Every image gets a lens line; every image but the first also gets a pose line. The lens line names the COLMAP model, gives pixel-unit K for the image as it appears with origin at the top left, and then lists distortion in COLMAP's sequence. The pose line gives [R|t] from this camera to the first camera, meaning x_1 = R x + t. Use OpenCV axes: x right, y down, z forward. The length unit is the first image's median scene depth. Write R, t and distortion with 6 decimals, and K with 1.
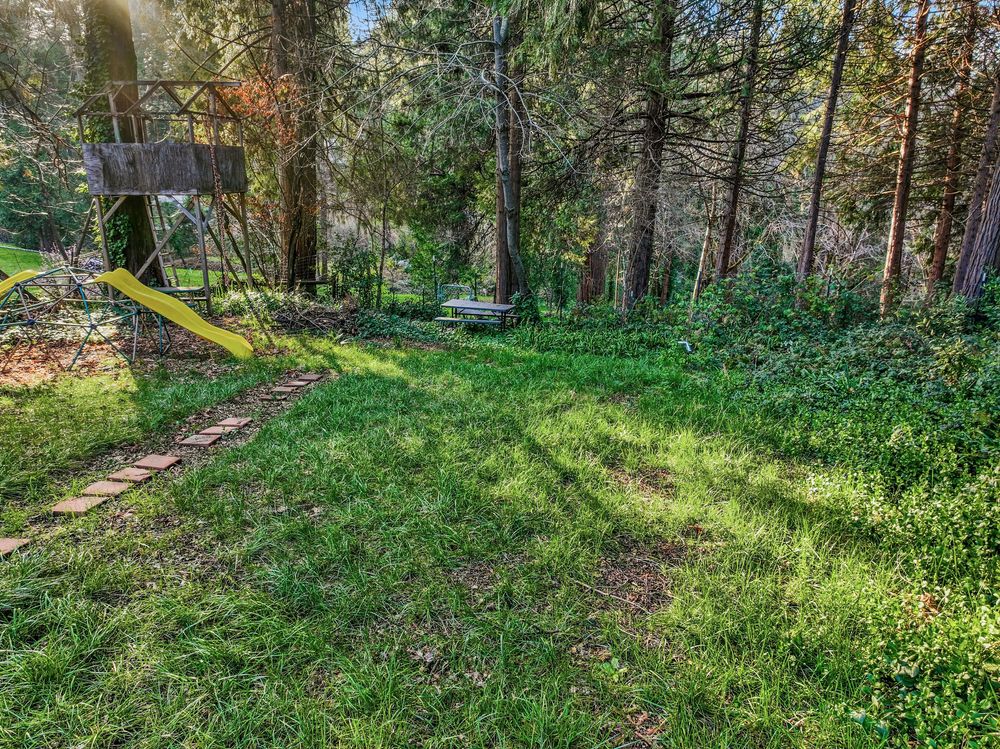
lens RADIAL K [[708.2, 0, 504.3], [0, 708.2, 377.9], [0, 0, 1]] dist [0.000433, 0.012729]
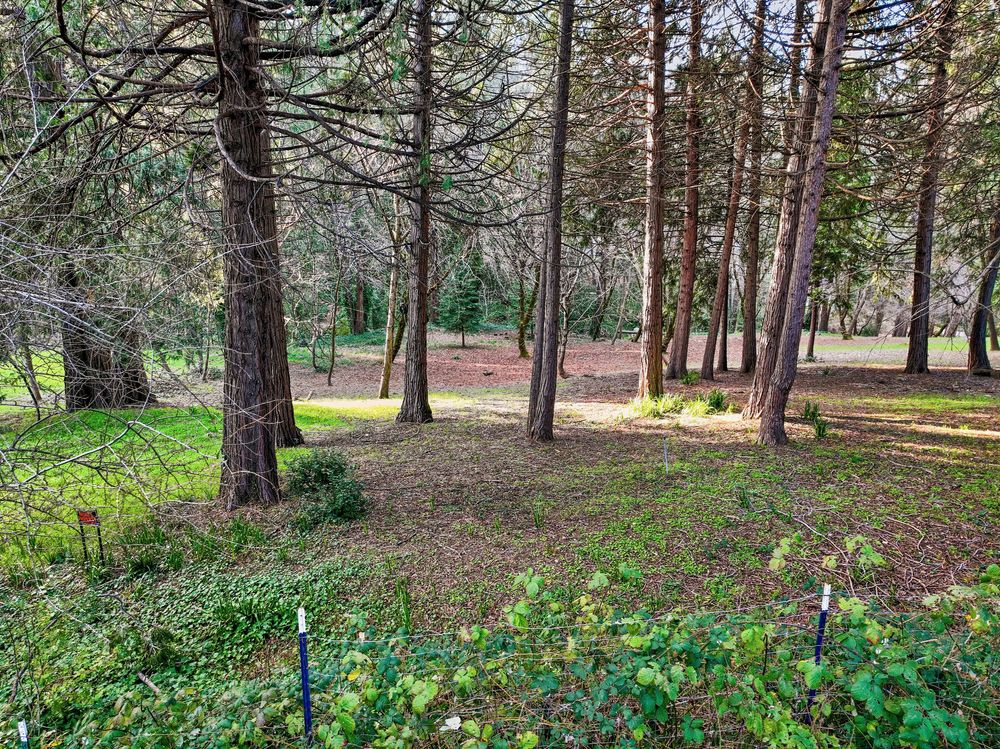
lens RADIAL K [[708.2, 0, 498.6], [0, 708.2, 371.0], [0, 0, 1]] dist [0.000433, 0.012729]
pose [[0.919226, -0.114921, 0.376585, 0.141818], [0.114933, 0.993118, 0.022520, -0.127972], [-0.376581, 0.022581, 0.926108, 0.420312]]
